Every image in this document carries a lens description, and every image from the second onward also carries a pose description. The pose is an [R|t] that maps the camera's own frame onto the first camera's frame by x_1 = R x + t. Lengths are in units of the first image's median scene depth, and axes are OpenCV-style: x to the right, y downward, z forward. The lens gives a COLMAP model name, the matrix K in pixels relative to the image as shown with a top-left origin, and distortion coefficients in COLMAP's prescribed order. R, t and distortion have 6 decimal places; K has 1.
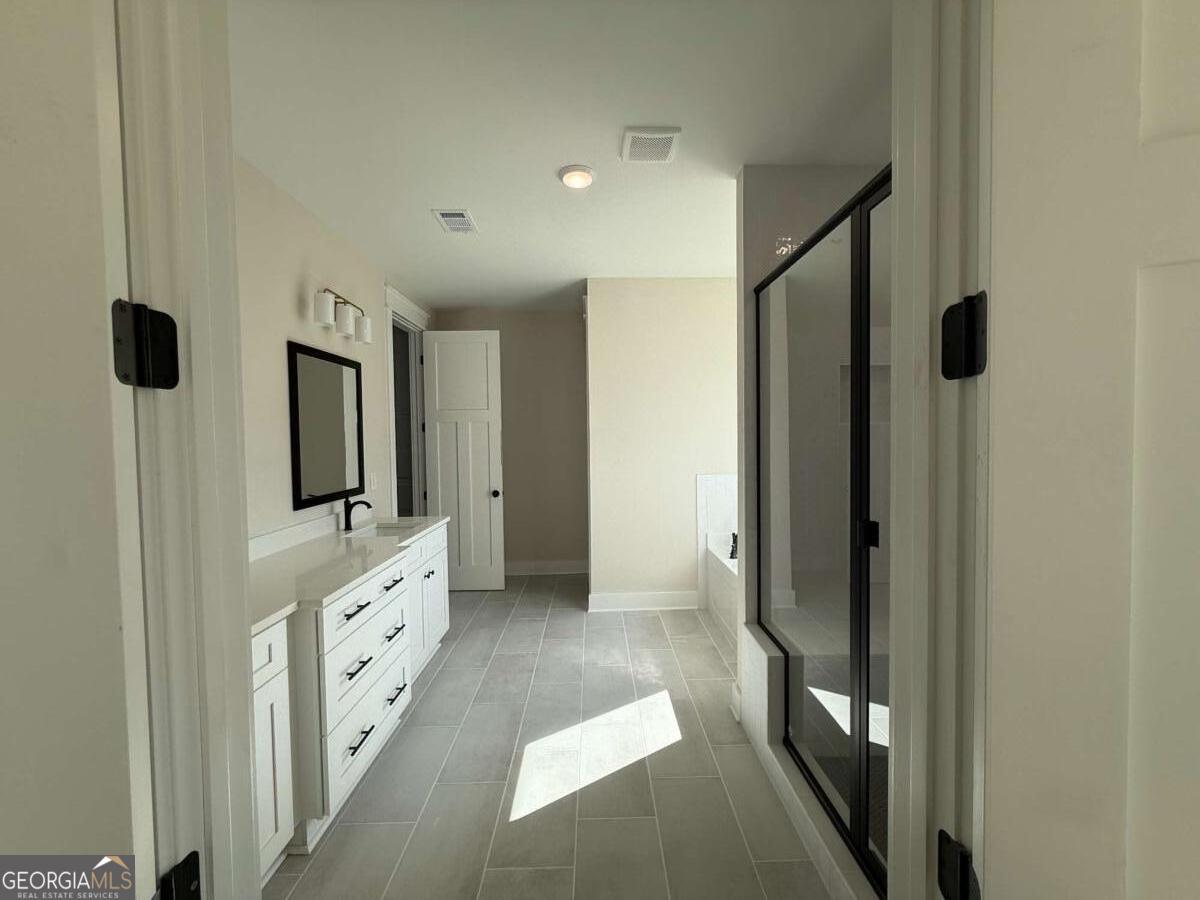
lens RADIAL K [[478.8, 0, 600.0], [0, 478.8, 450.0], [0, 0, 1]] dist [0.001625, 0.000299]
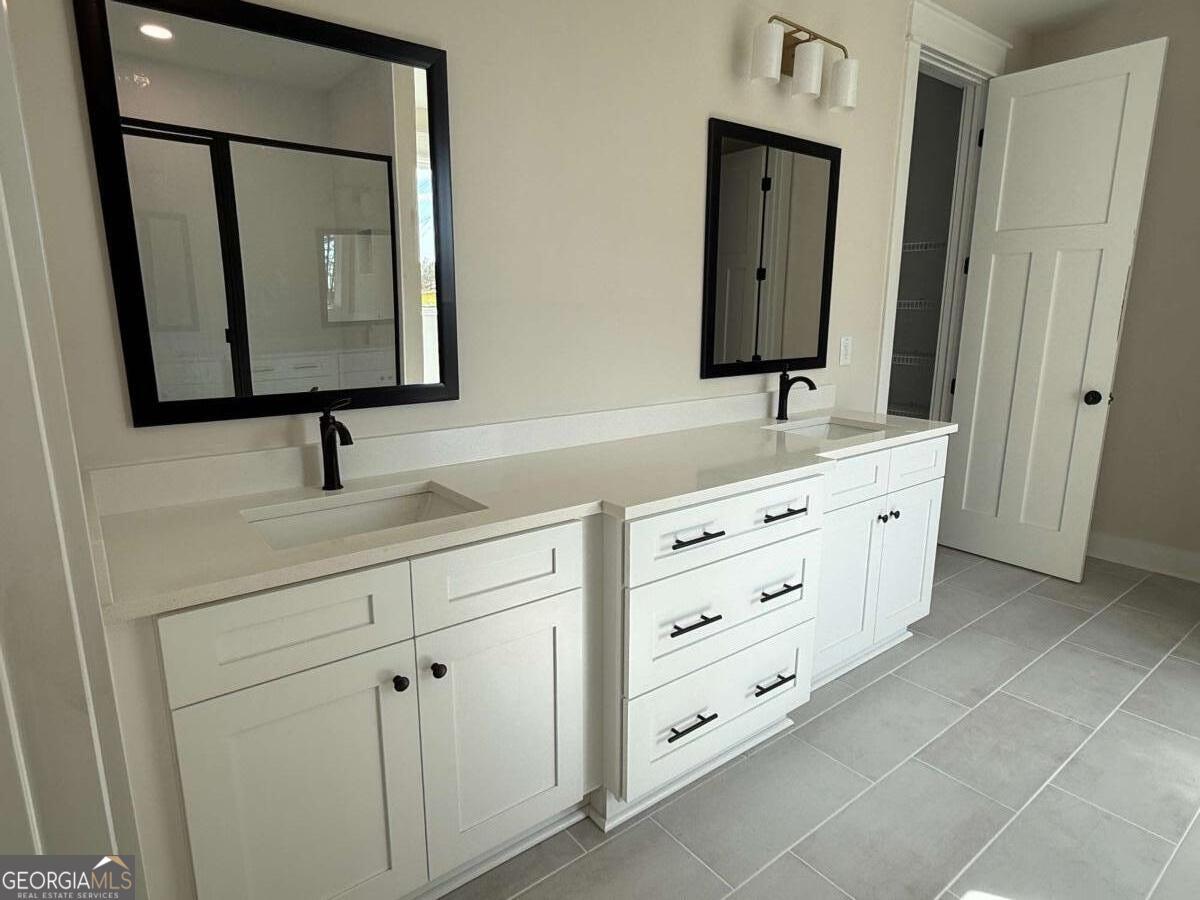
lens RADIAL K [[681.8, 0, 602.4], [0, 681.8, 453.8], [0, 0, 1]] dist [0.000867, 0.000007]
pose [[0.602802, 0.186118, -0.775880, 0.059549], [-0.034498, 0.977584, 0.207700, 0.027760], [0.797145, -0.098436, 0.595710, 0.243253]]
